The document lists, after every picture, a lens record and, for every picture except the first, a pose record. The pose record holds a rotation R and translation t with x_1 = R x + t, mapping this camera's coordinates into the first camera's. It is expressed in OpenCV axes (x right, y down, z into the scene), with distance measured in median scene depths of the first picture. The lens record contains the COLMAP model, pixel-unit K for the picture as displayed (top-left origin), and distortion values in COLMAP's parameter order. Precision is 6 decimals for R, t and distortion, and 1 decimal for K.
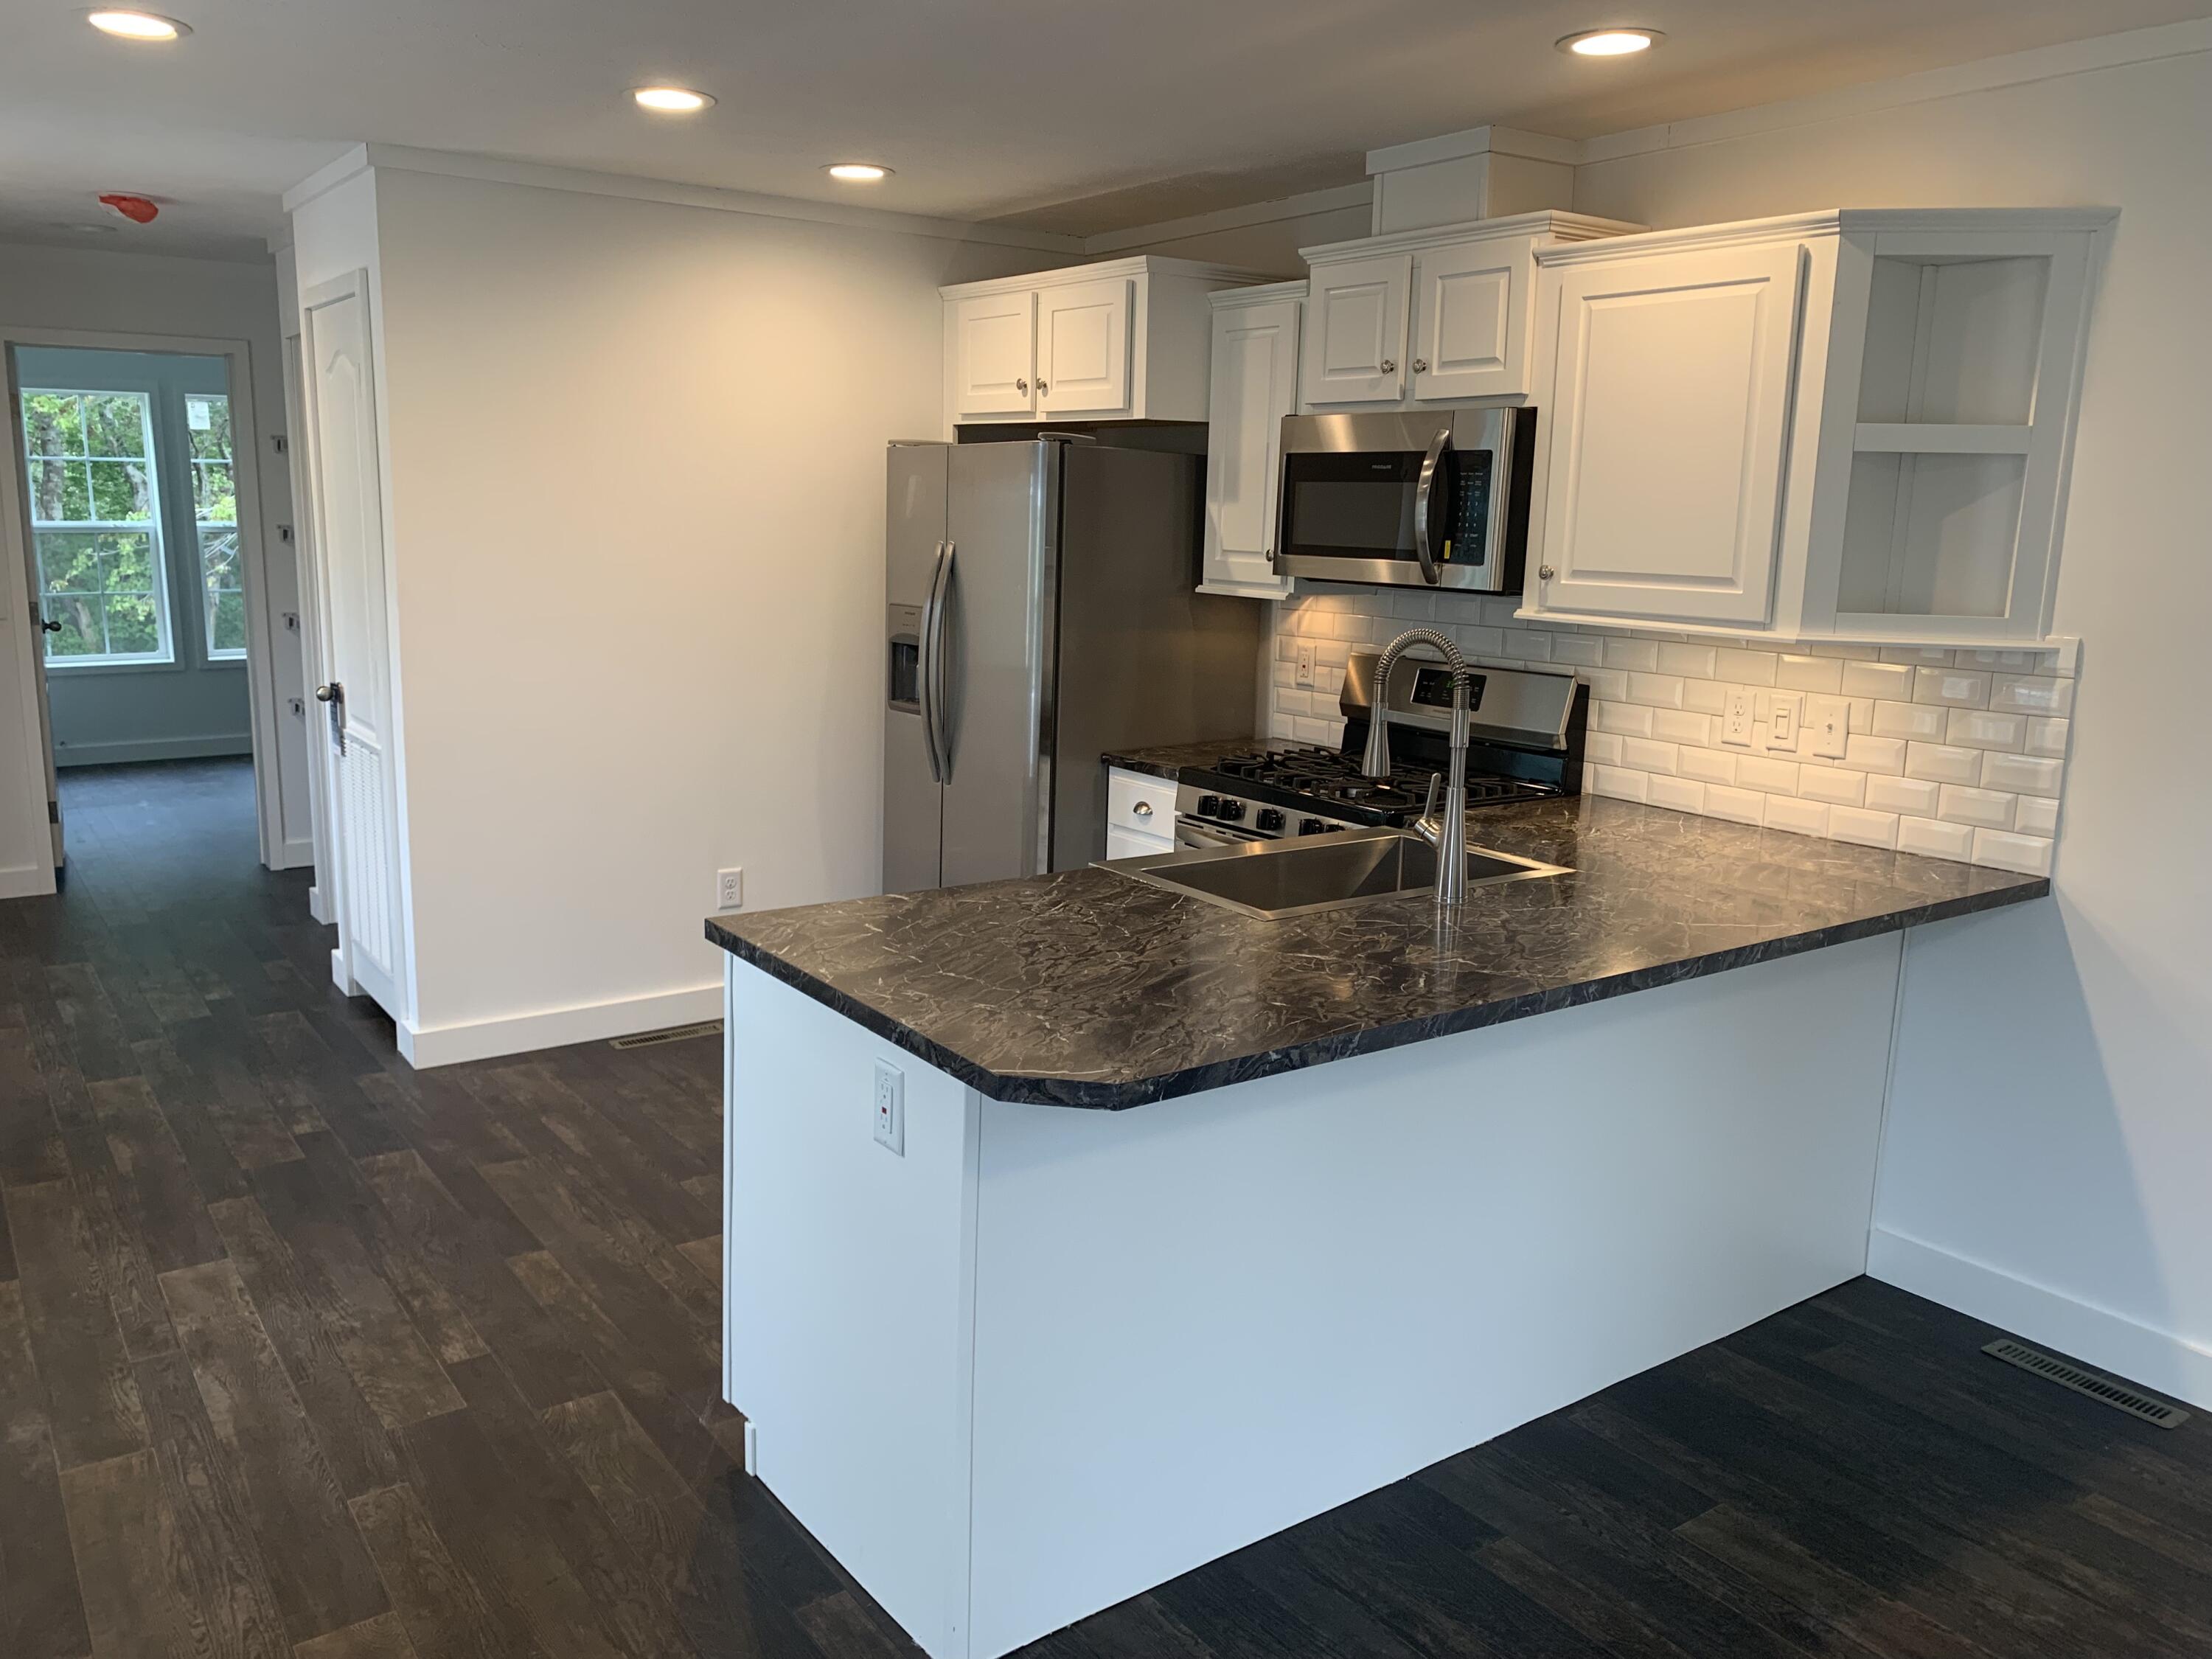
lens RADIAL K [[1701.2, 0, 1106.8], [0, 1701.2, 874.1], [0, 0, 1]] dist [-0.000459, -0.003445]
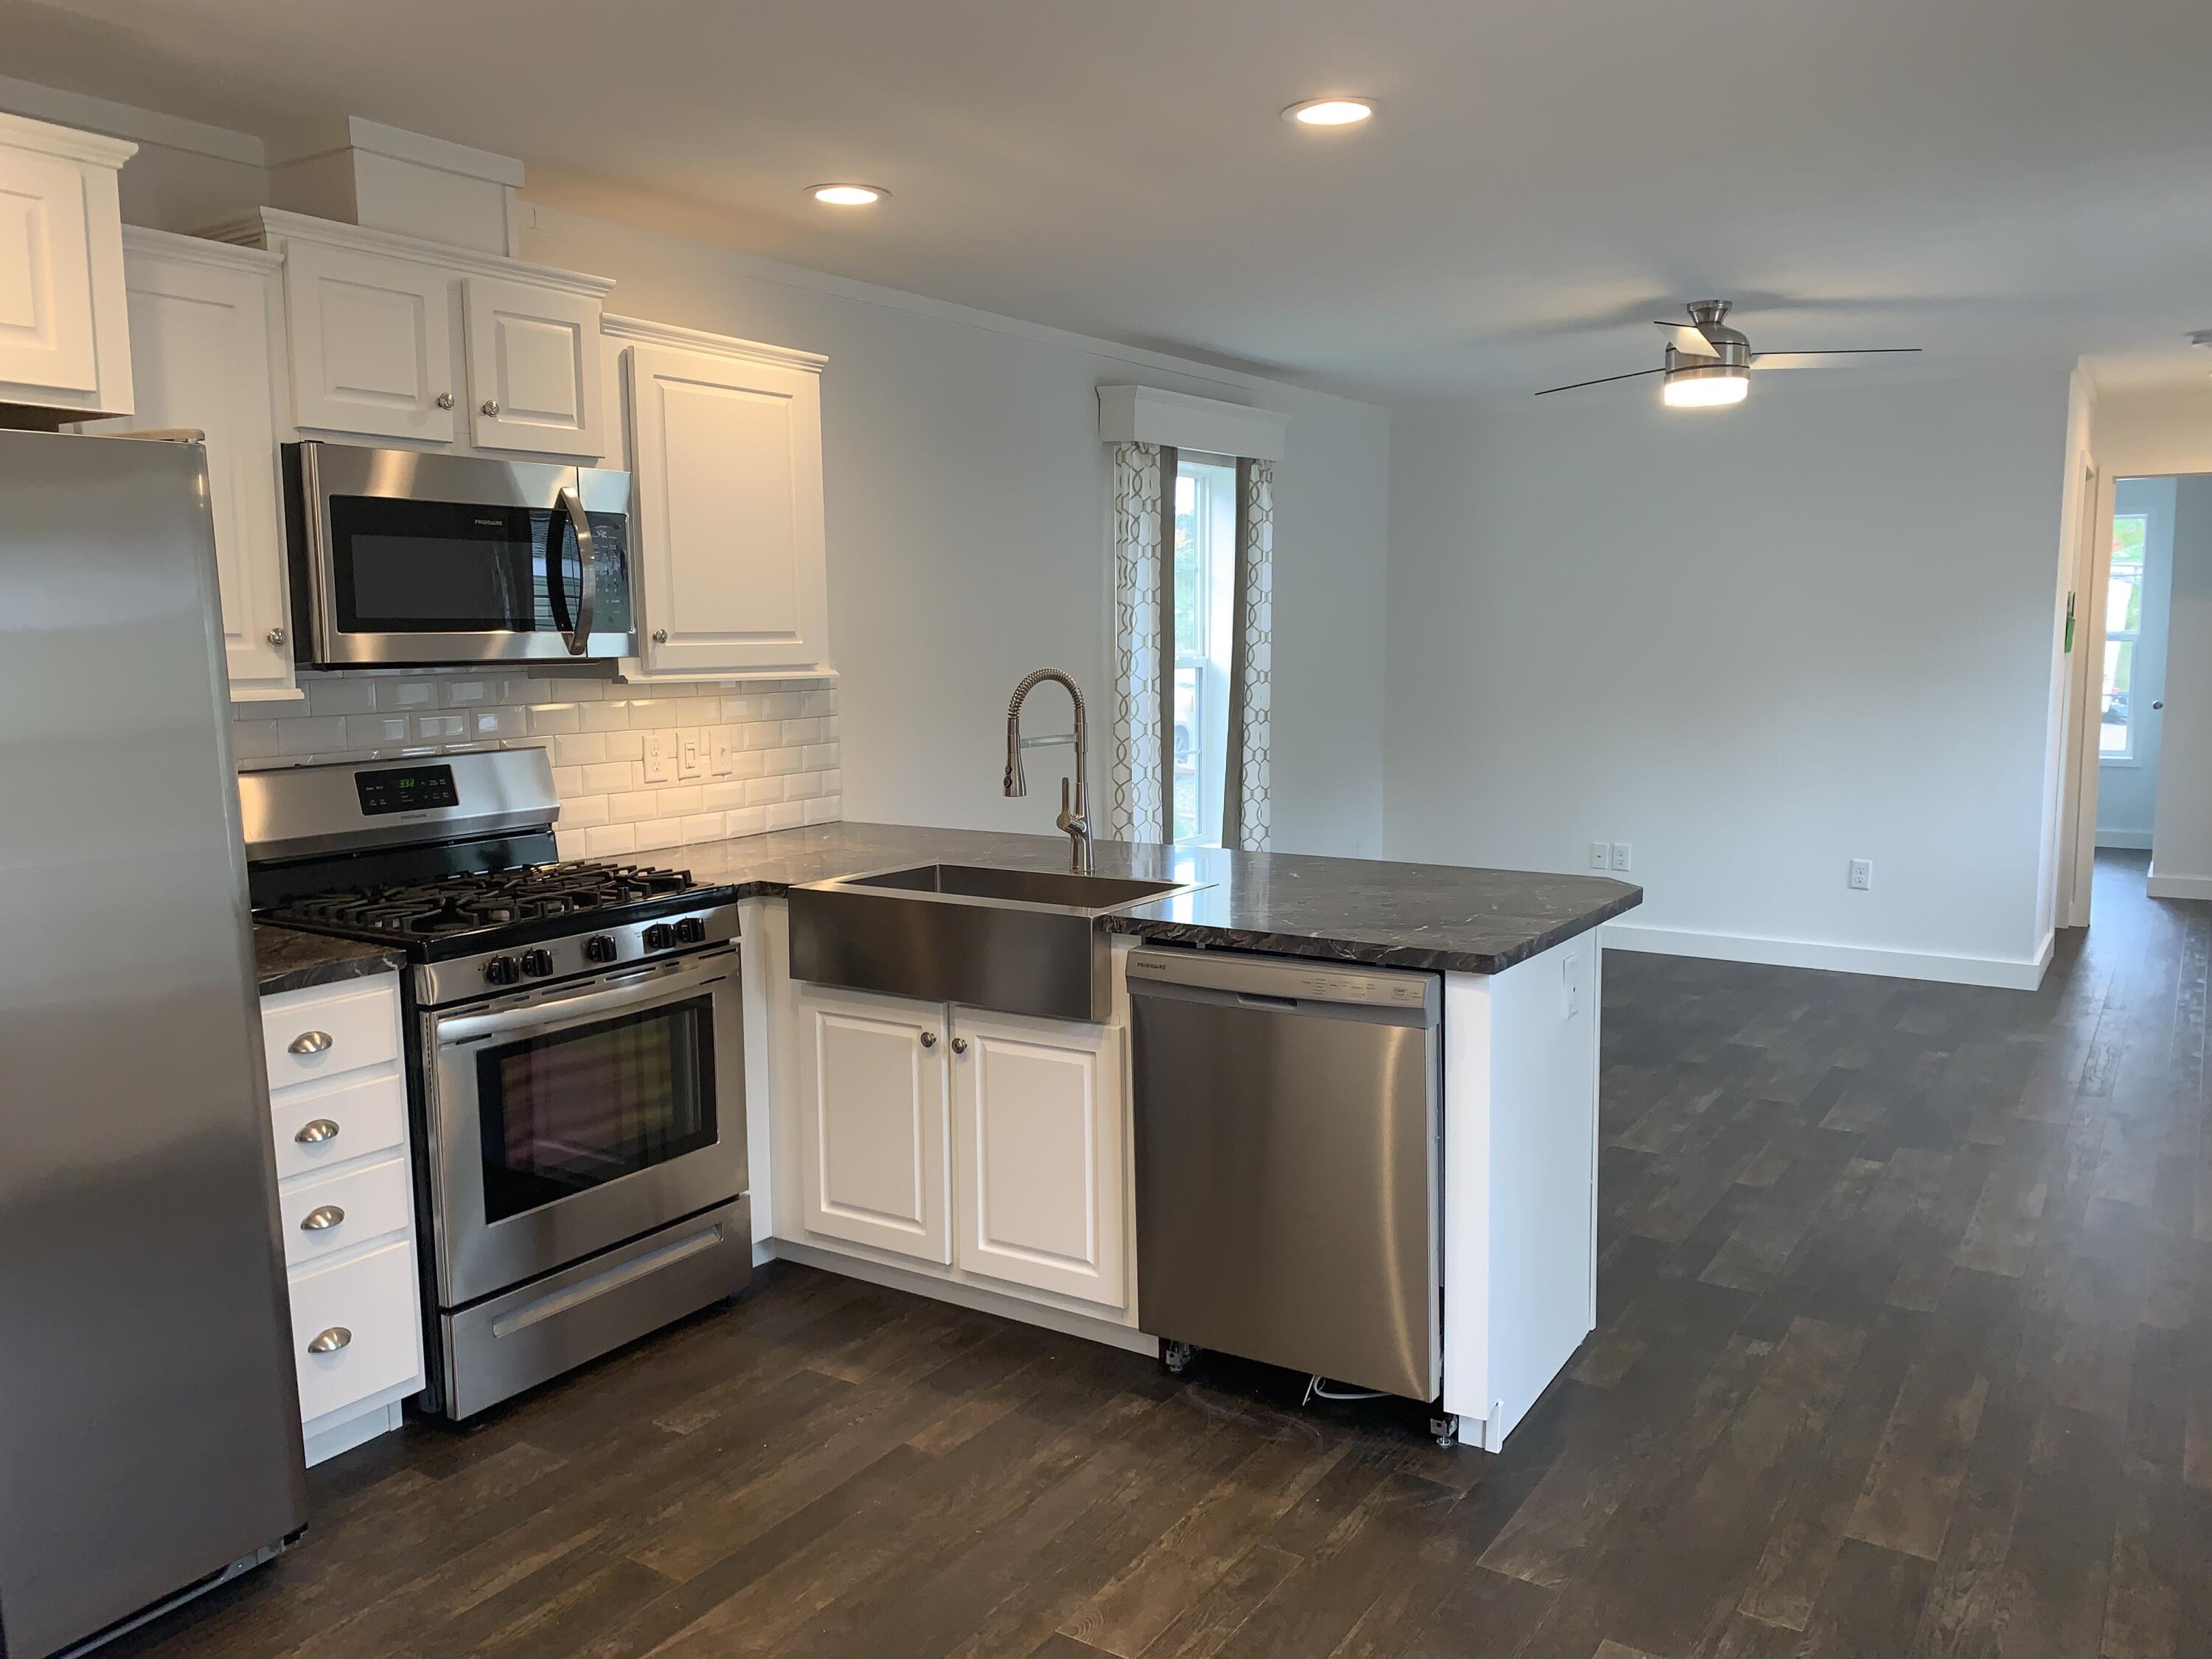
lens RADIAL K [[1688.4, 0, 1141.1], [0, 1688.4, 832.4], [0, 0, 1]] dist [-0.007145, -0.002388]
pose [[-0.377648, -0.135817, 0.915934, -0.730819], [0.189027, 0.957045, 0.219851, -0.213773], [-0.906450, 0.256162, -0.335753, 1.017907]]
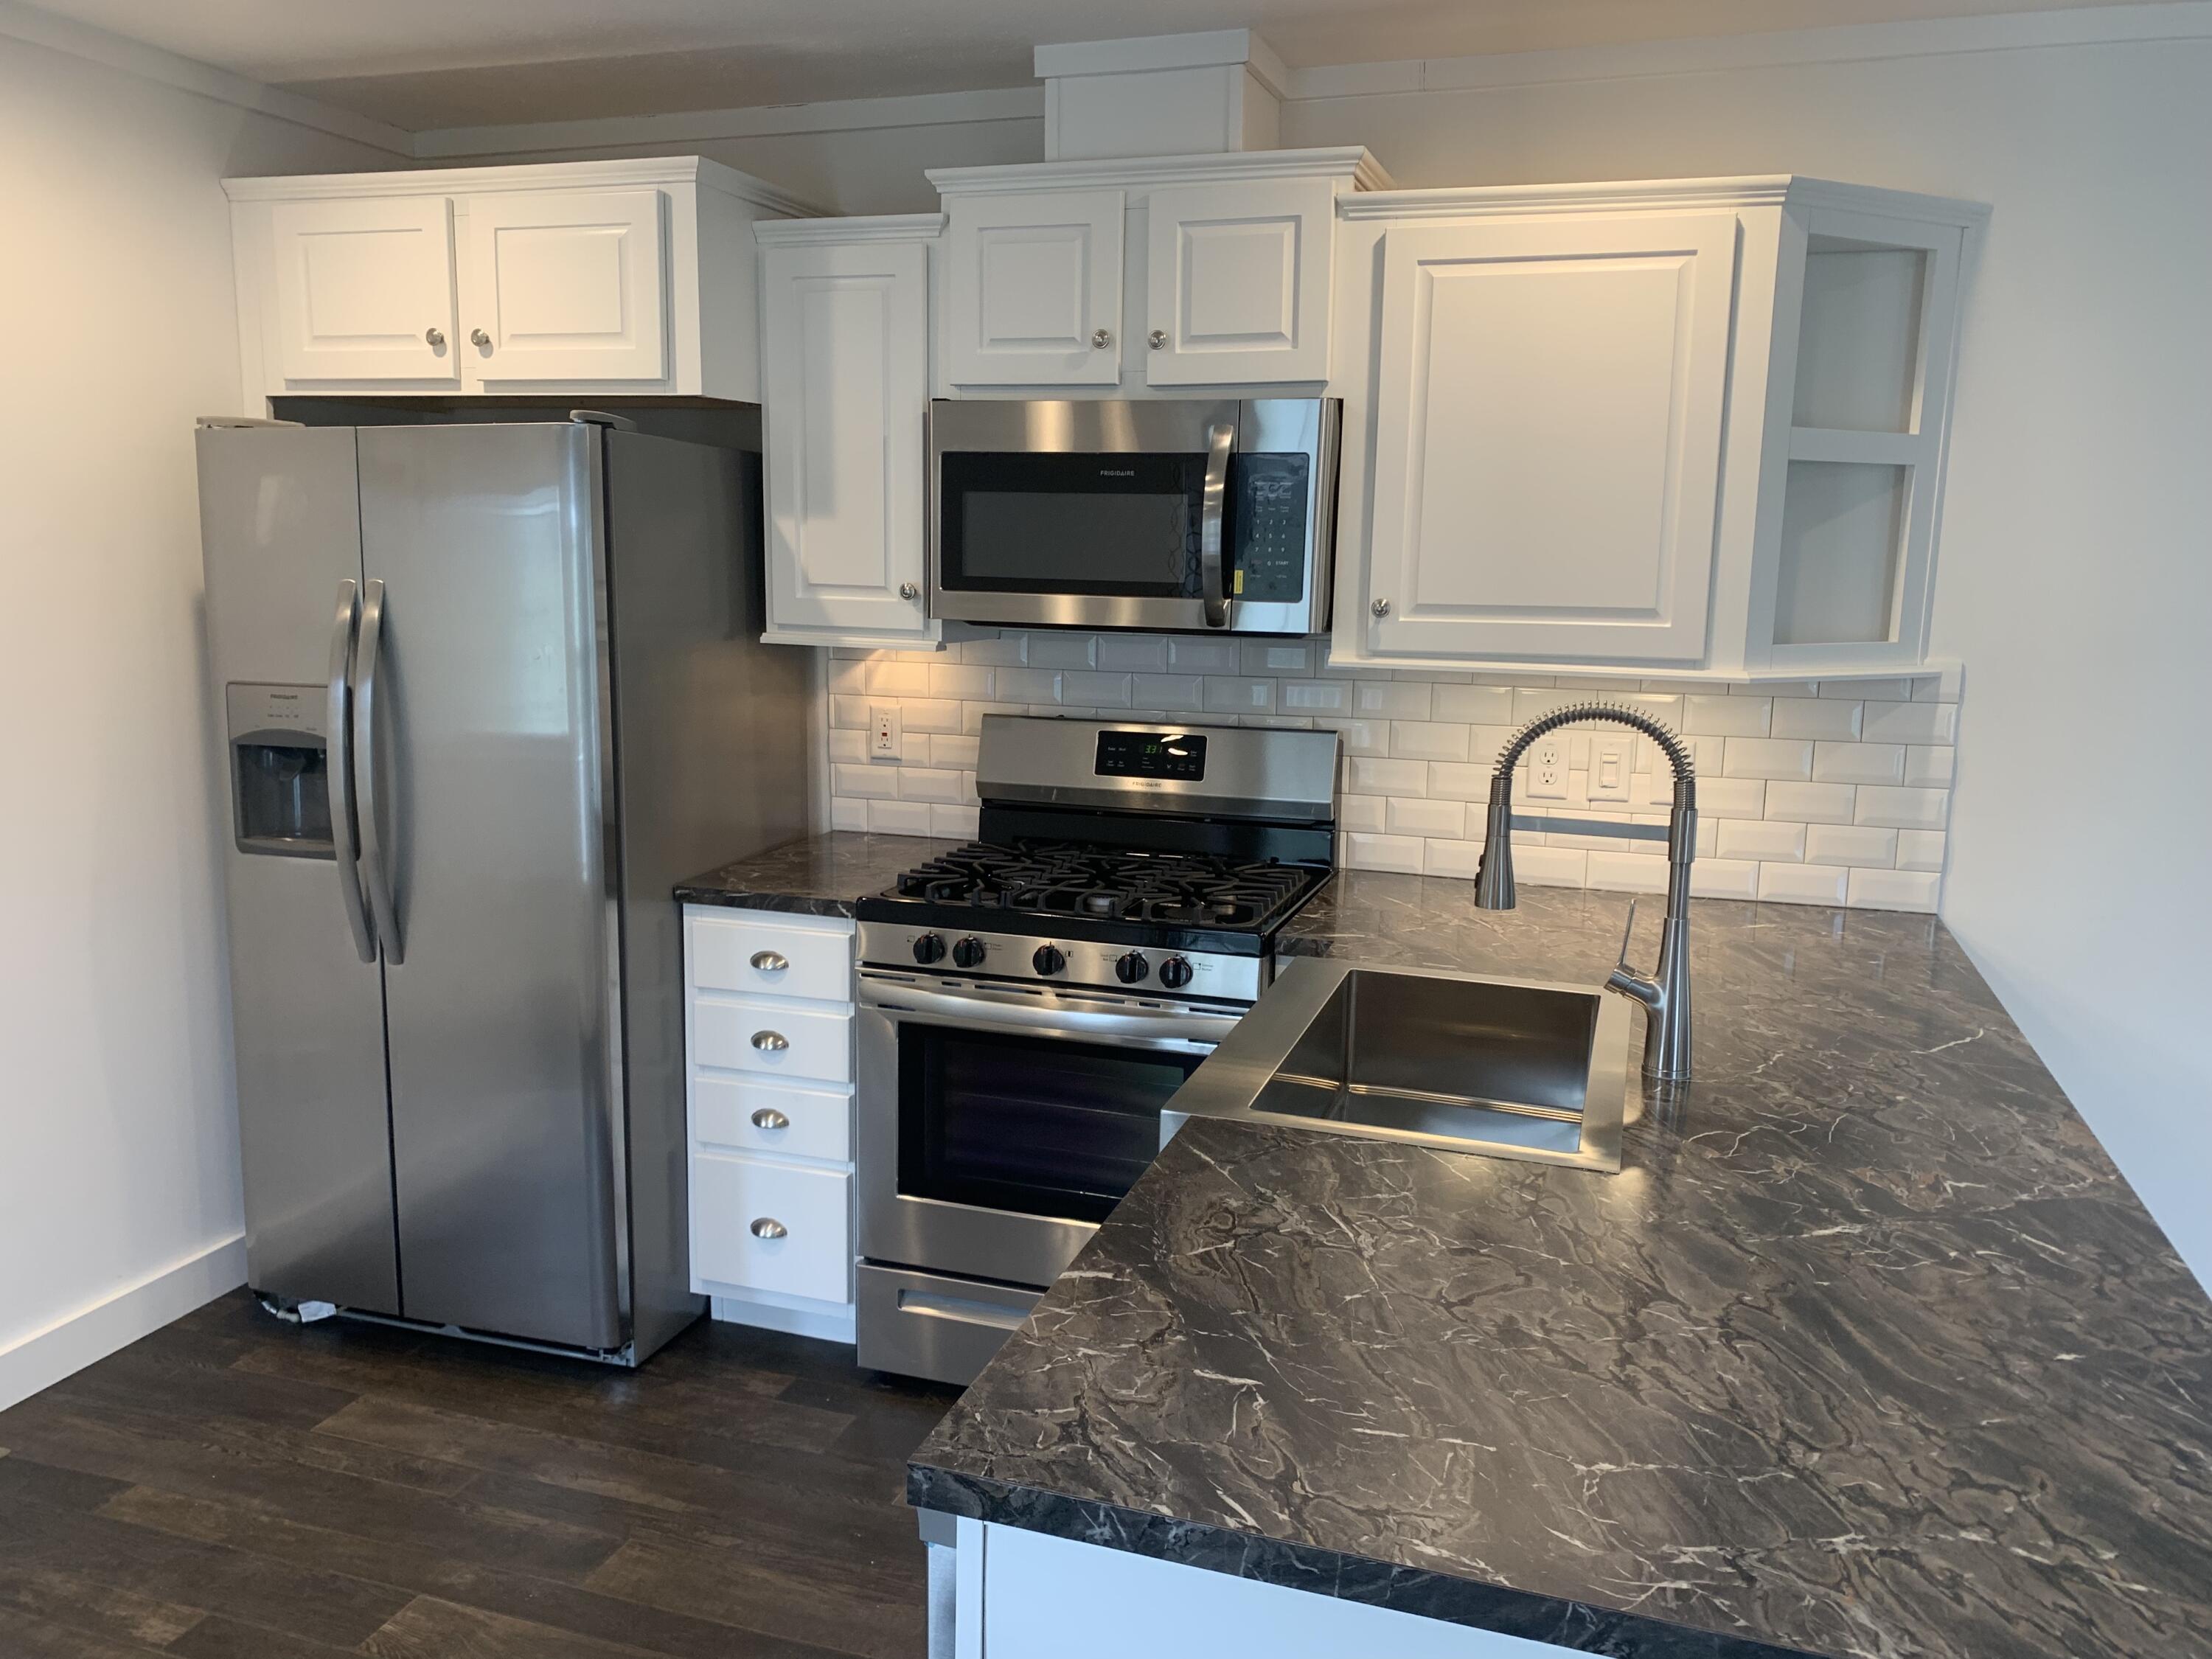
lens RADIAL K [[1681.6, 0, 1099.6], [0, 1681.6, 841.9], [0, 0, 1]] dist [0.074537, -0.145424]
pose [[0.811423, -0.112606, 0.573509, -0.287964], [0.124630, 0.992032, 0.018450, -0.091386], [-0.571017, 0.056506, 0.818991, 0.399843]]
